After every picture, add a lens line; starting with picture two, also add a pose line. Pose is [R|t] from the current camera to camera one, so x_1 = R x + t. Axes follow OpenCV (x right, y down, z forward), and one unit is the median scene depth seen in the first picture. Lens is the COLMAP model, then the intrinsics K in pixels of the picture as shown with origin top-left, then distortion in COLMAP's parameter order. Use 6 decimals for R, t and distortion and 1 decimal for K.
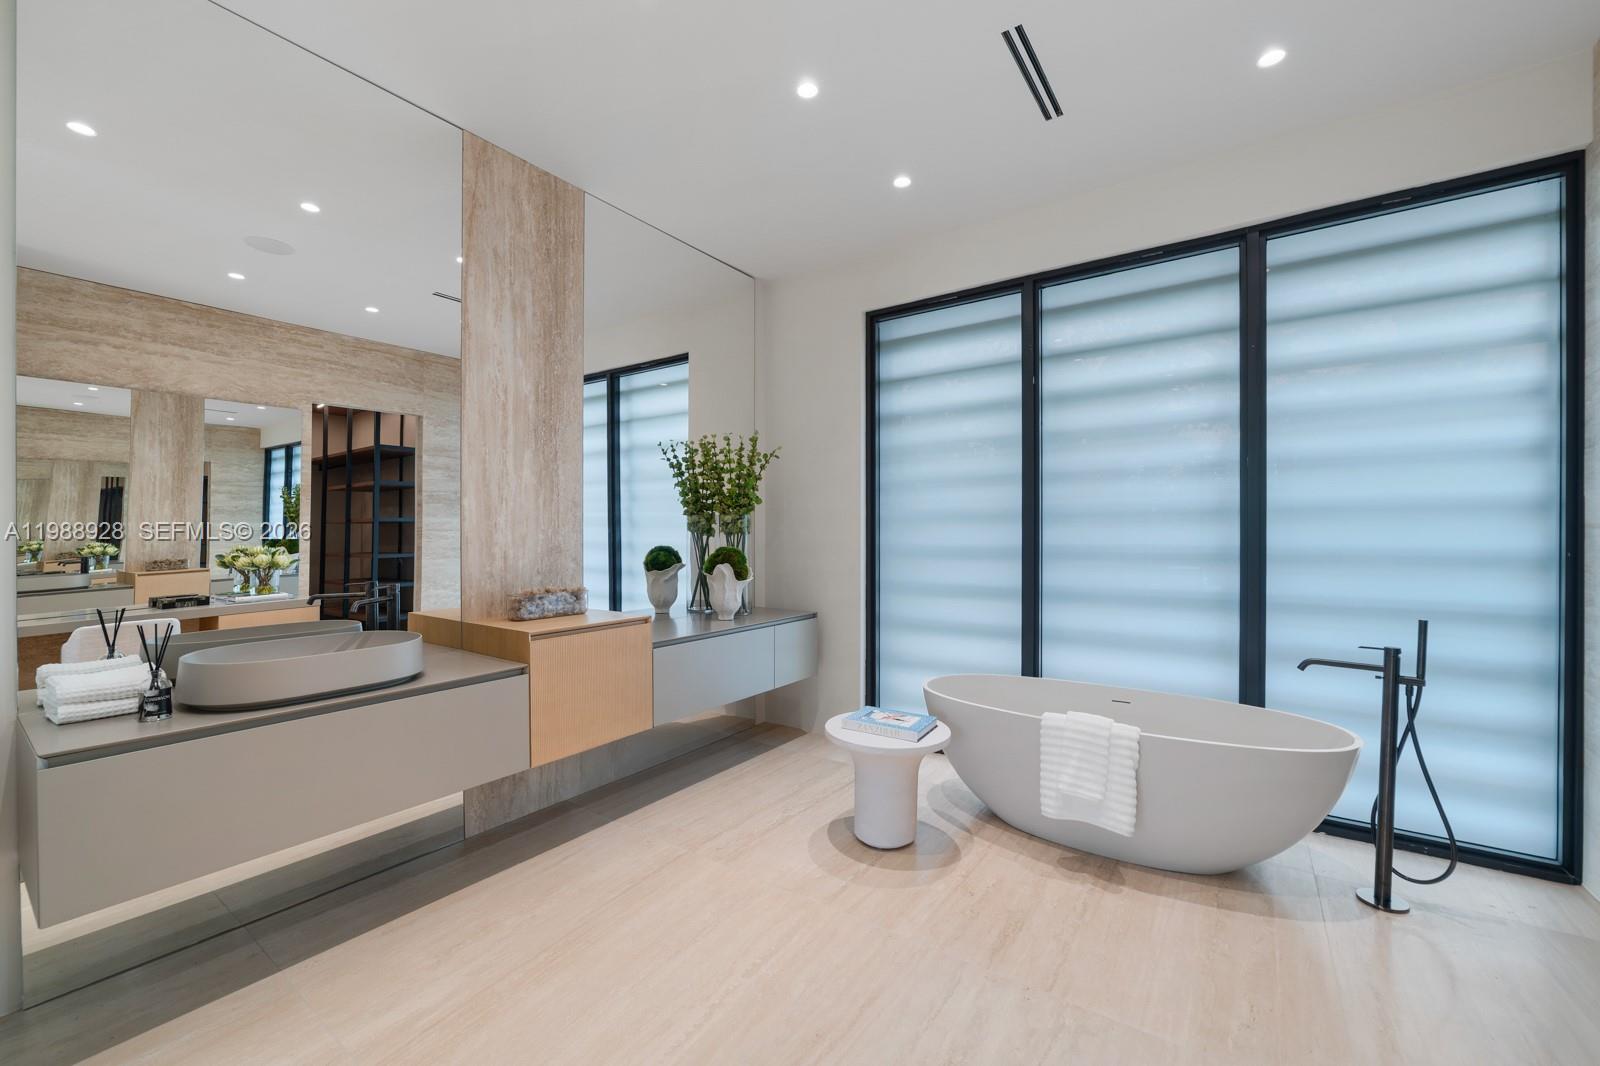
lens RADIAL K [[627.2, 0, 797.8], [0, 627.2, 530.9], [0, 0, 1]] dist [-0.023592, 0.006257]
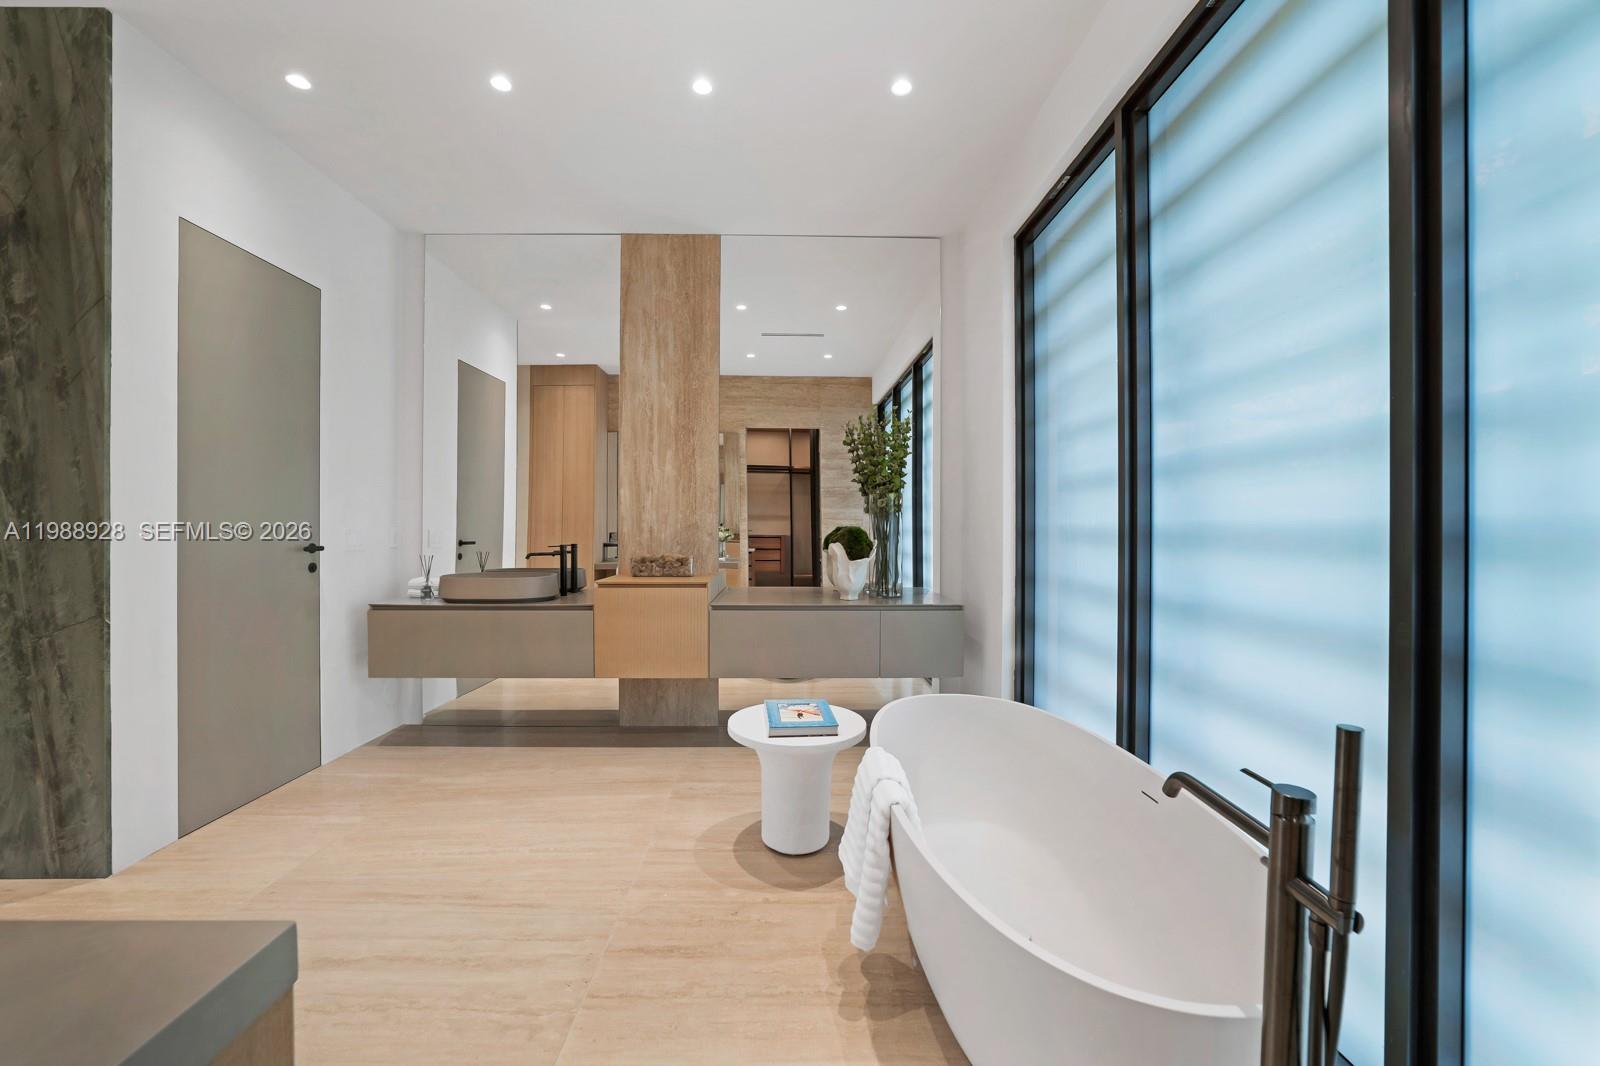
lens RADIAL K [[630.1, 0, 798.1], [0, 630.1, 522.0], [0, 0, 1]] dist [-0.045244, 0.020180]
pose [[0.601072, -0.005530, -0.799176, 0.817083], [0.000017, 0.999976, -0.006907, 0.032333], [0.799195, 0.004138, 0.601057, 0.431723]]
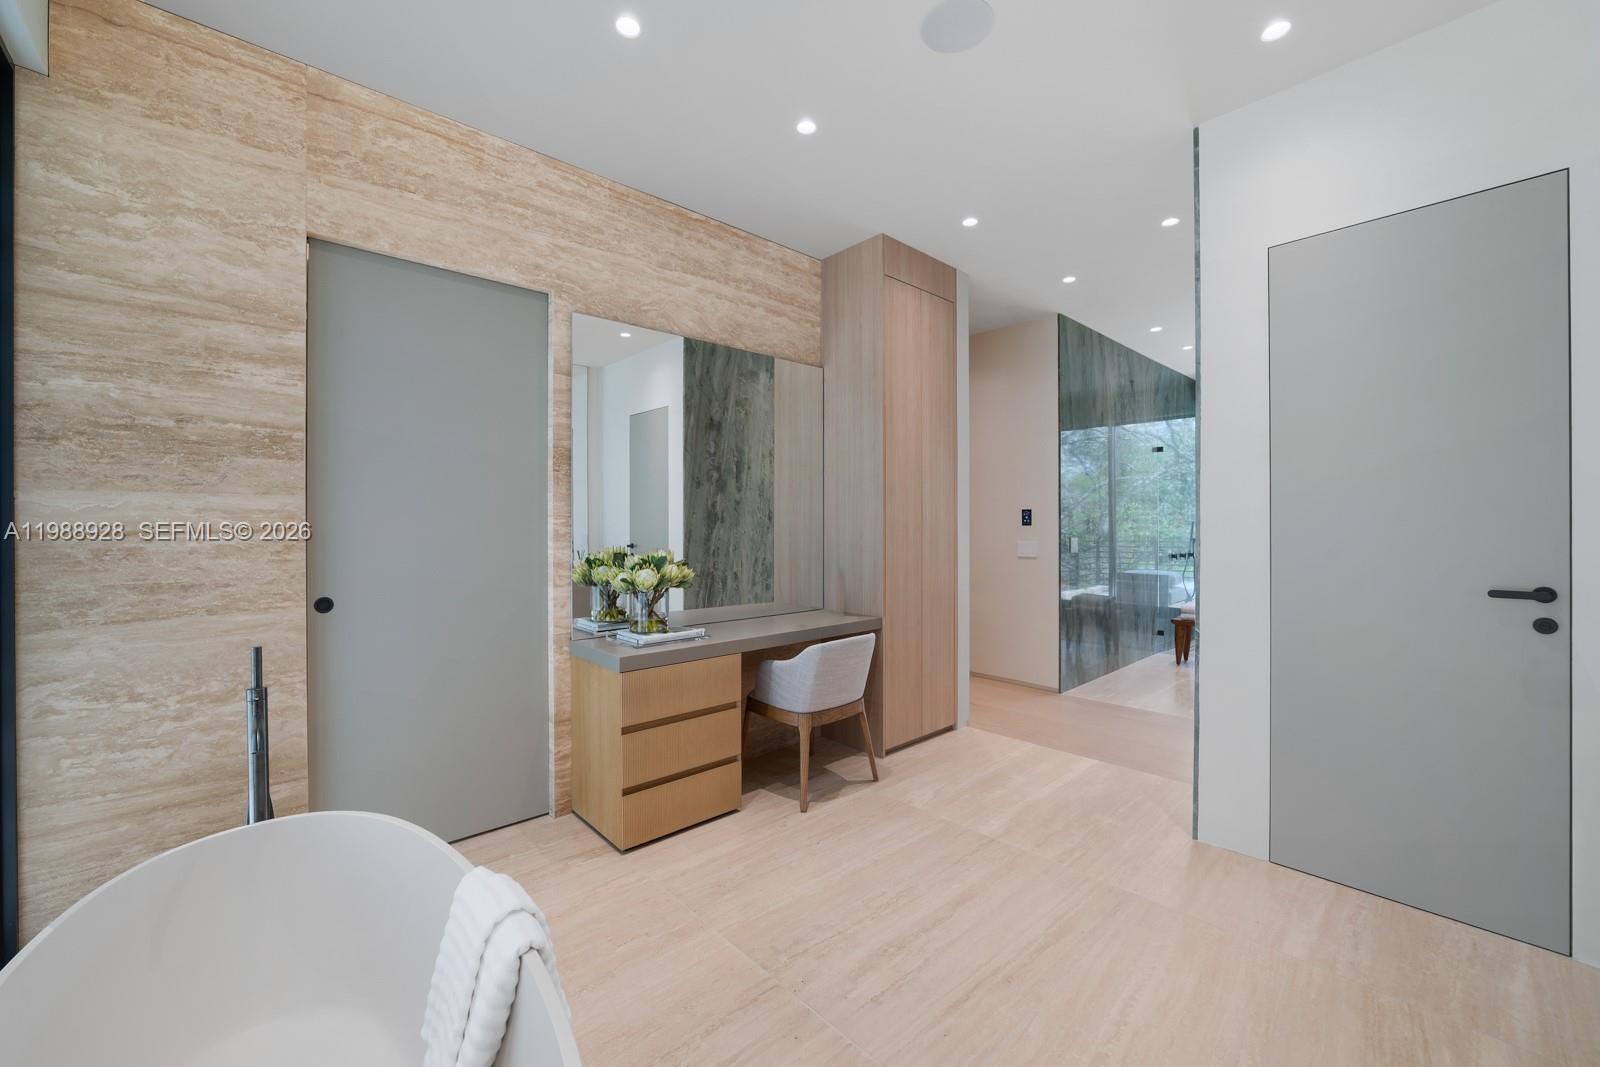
lens RADIAL K [[627.2, 0, 797.8], [0, 627.2, 531.4], [0, 0, 1]] dist [-0.023592, 0.006257]
pose [[-0.977077, -0.001580, 0.212881, 0.095851], [-0.000796, 0.999993, 0.003770, -0.000375], [-0.212885, 0.003514, -0.977071, 1.226937]]
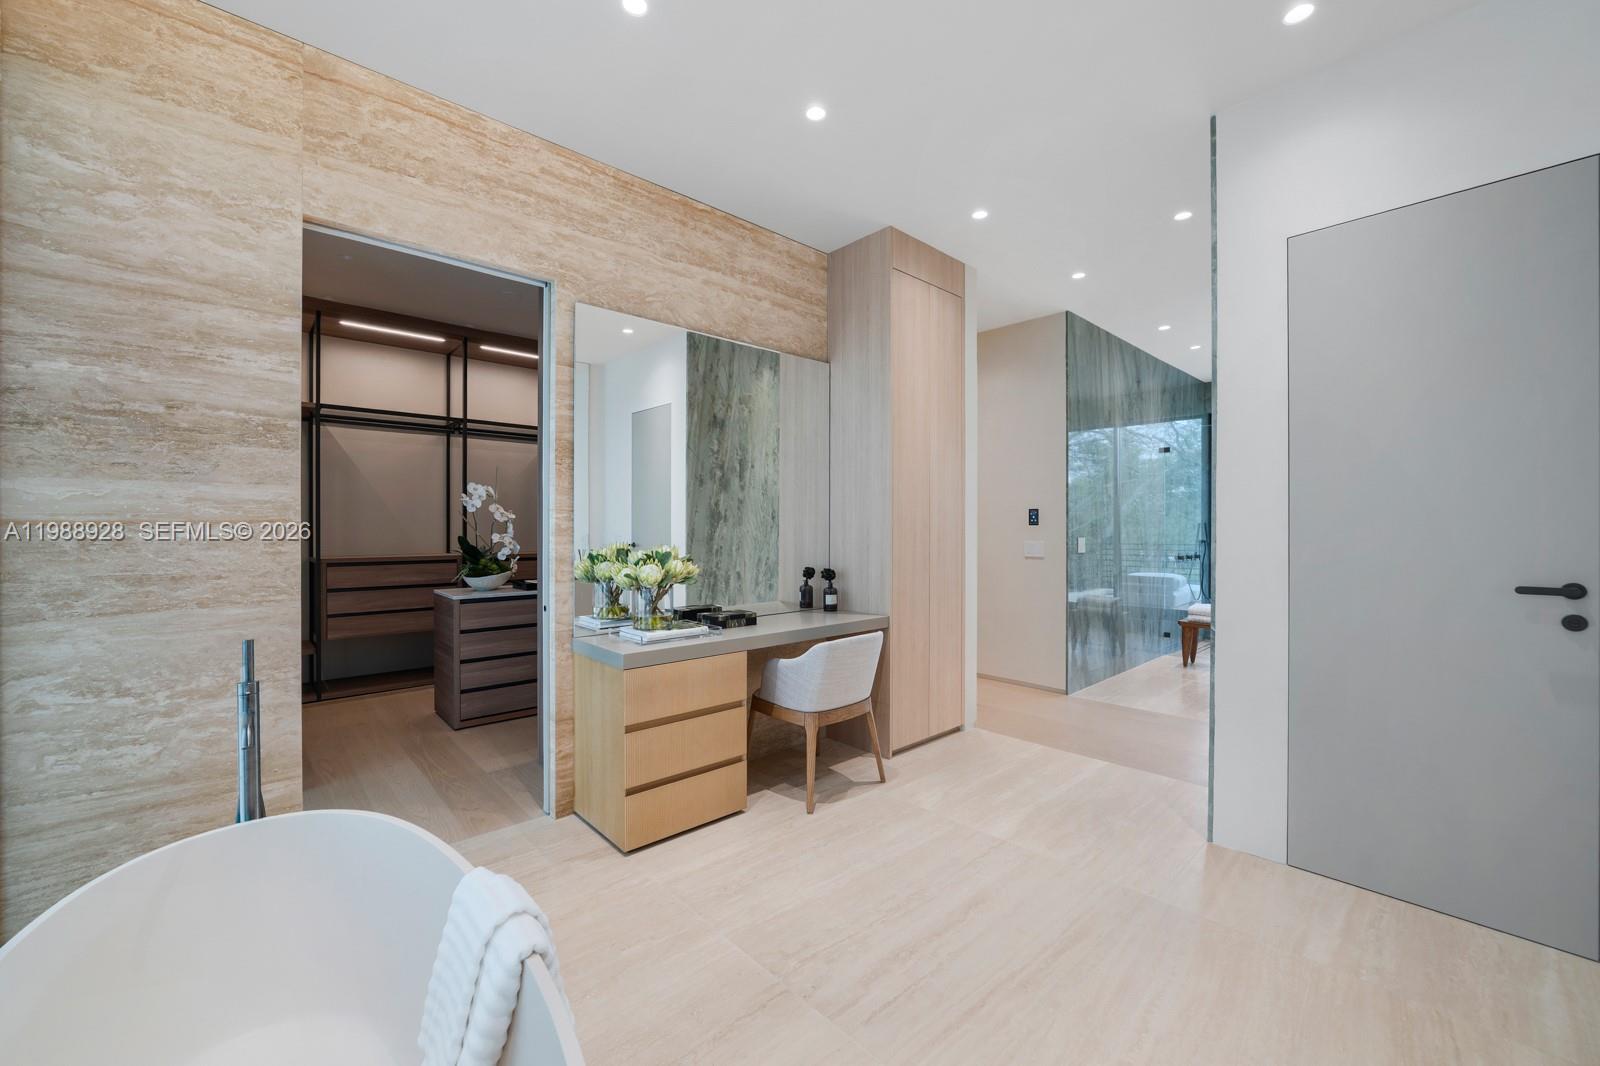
lens RADIAL K [[628.8, 0, 800.6], [0, 628.8, 534.8], [0, 0, 1]] dist [-0.022784, 0.005903]
pose [[-0.977793, -0.005269, 0.209508, 0.109905], [-0.004480, 0.999981, 0.004244, 0.011701], [-0.209526, 0.003212, -0.977798, 1.211681]]
